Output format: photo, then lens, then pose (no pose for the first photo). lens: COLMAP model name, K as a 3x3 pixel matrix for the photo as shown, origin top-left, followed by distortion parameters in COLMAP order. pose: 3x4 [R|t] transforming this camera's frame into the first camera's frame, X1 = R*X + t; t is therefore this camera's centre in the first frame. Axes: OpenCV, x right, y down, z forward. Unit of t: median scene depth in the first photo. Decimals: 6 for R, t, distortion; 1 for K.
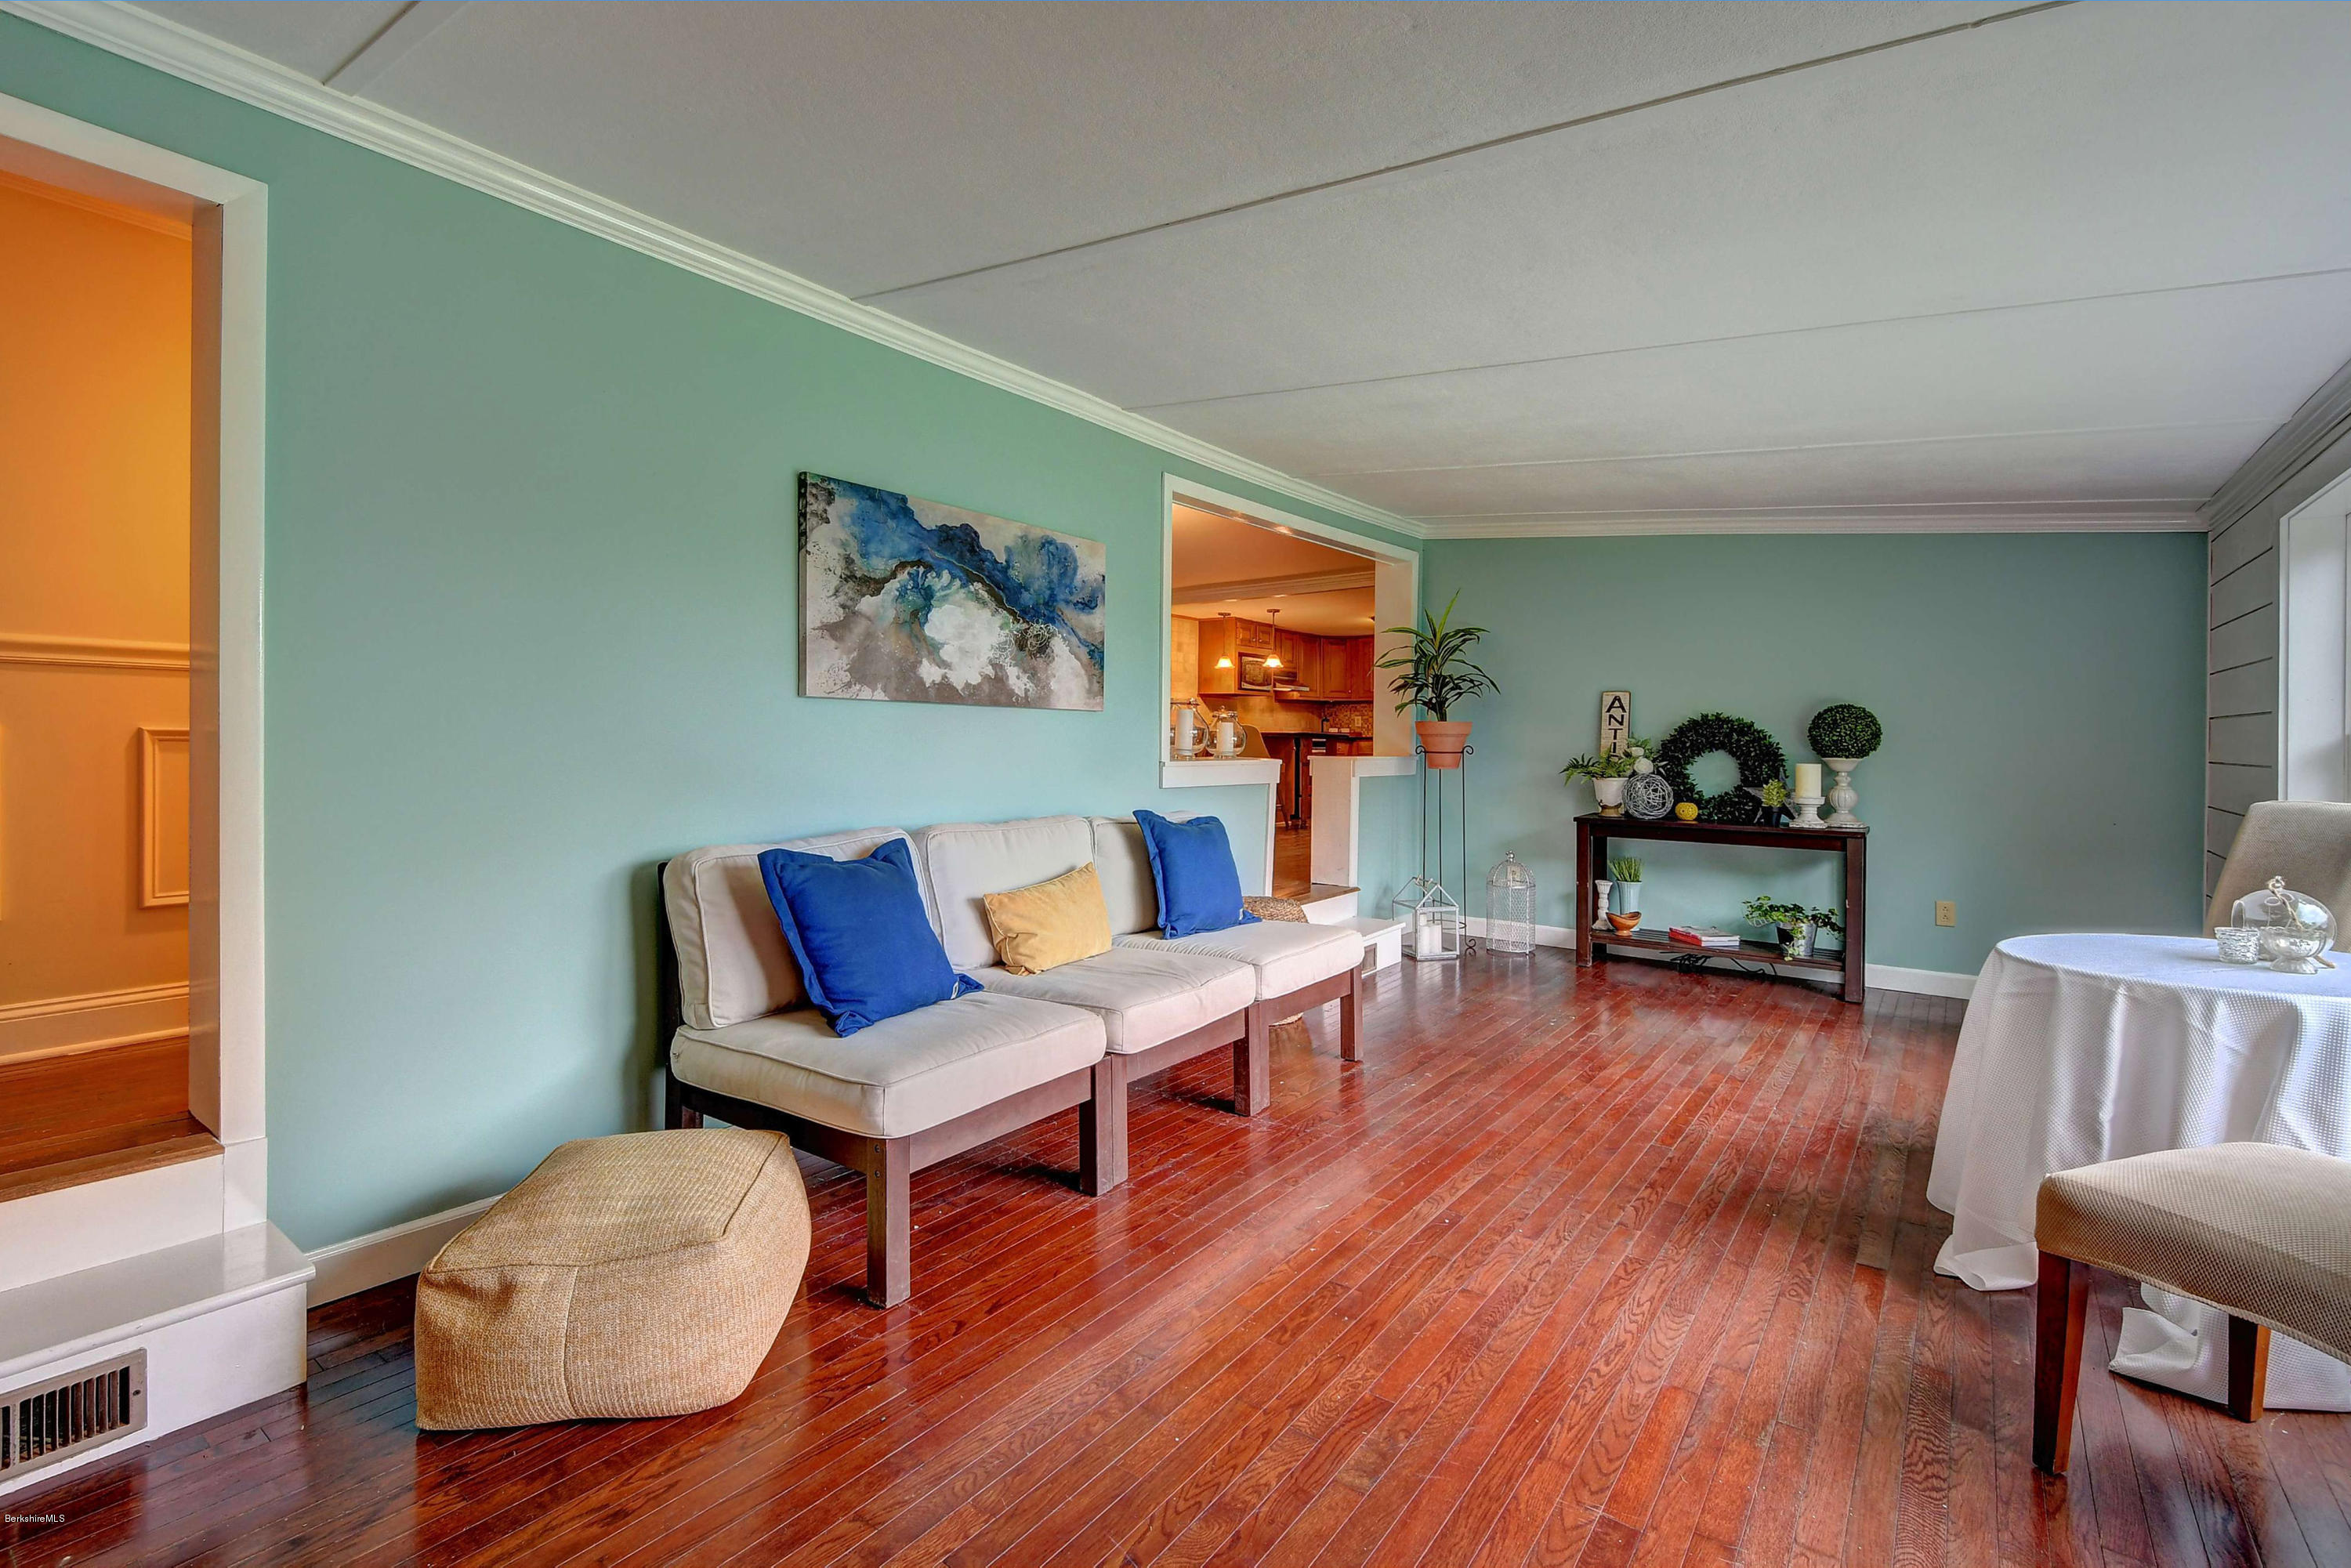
lens RADIAL K [[1041.8, 0, 1168.7], [0, 1041.8, 742.3], [0, 0, 1]] dist [0.026143, -0.015076]
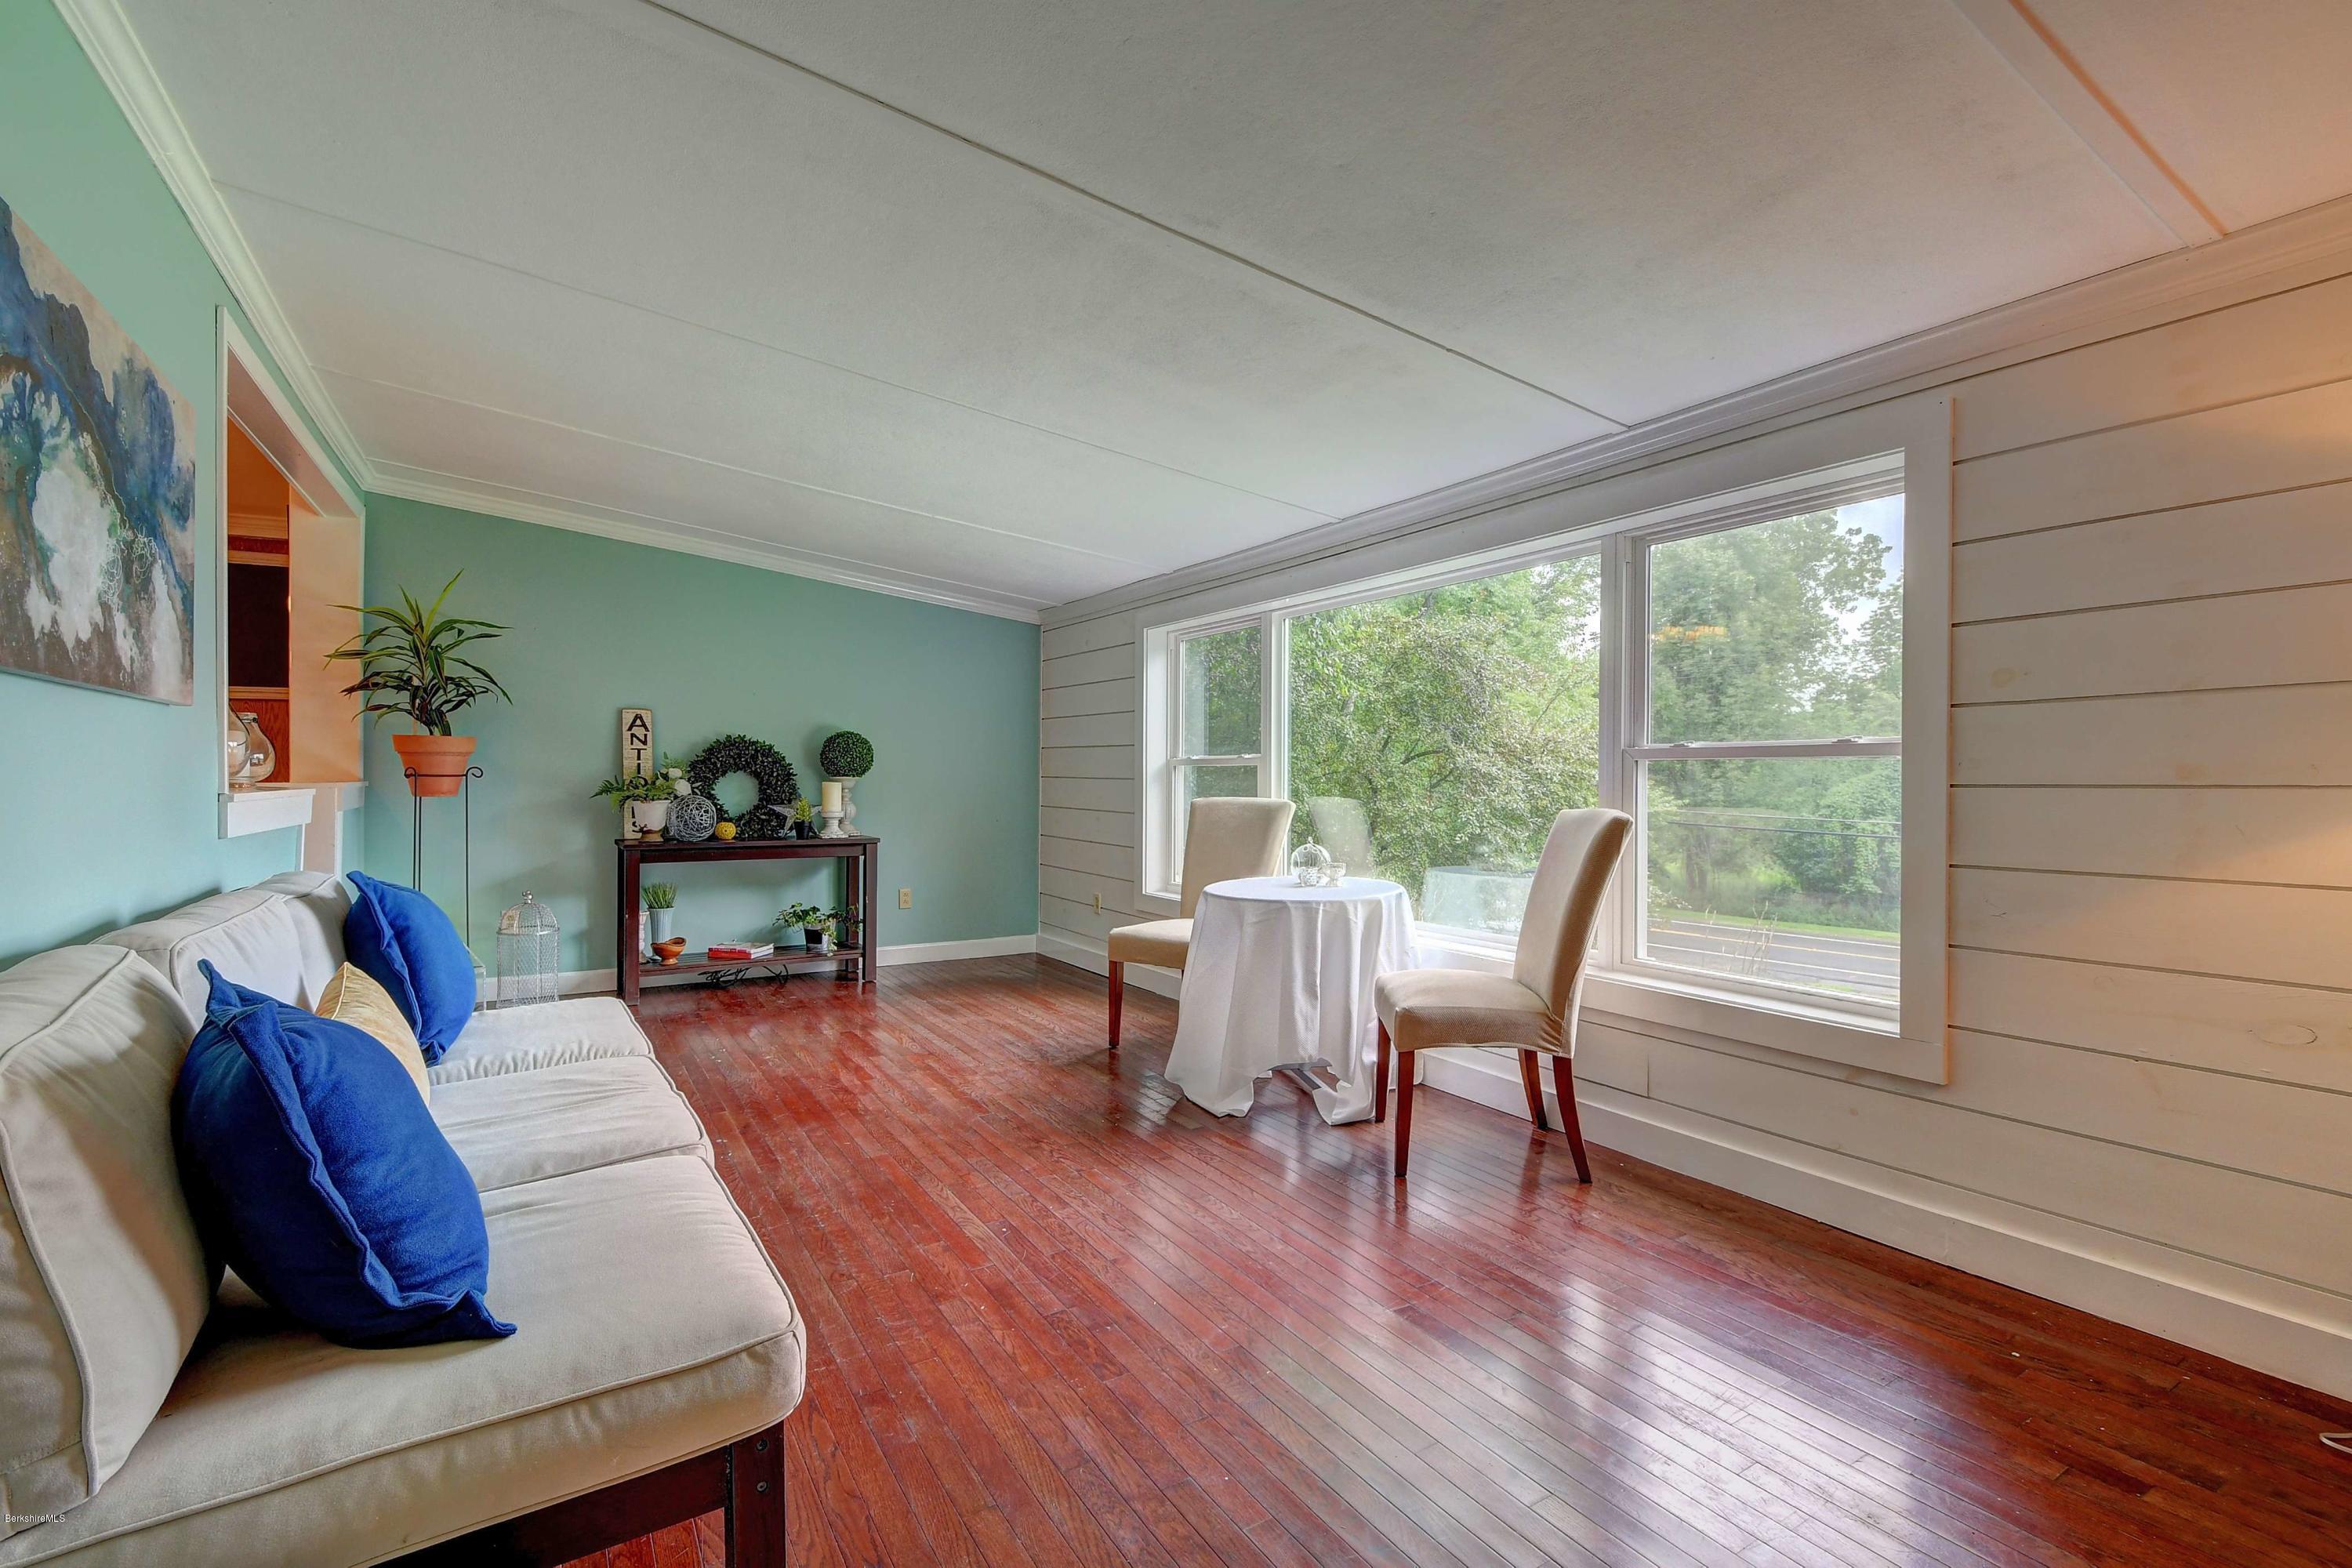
lens RADIAL K [[1040.6, 0, 1176.0], [0, 1040.6, 784.0], [0, 0, 1]] dist [-0.000882, -0.000368]
pose [[0.369928, -0.016789, 0.928909, -0.294279], [-0.001256, 0.999827, 0.018571, 0.000868], [-0.929060, -0.008037, 0.369842, 0.226486]]
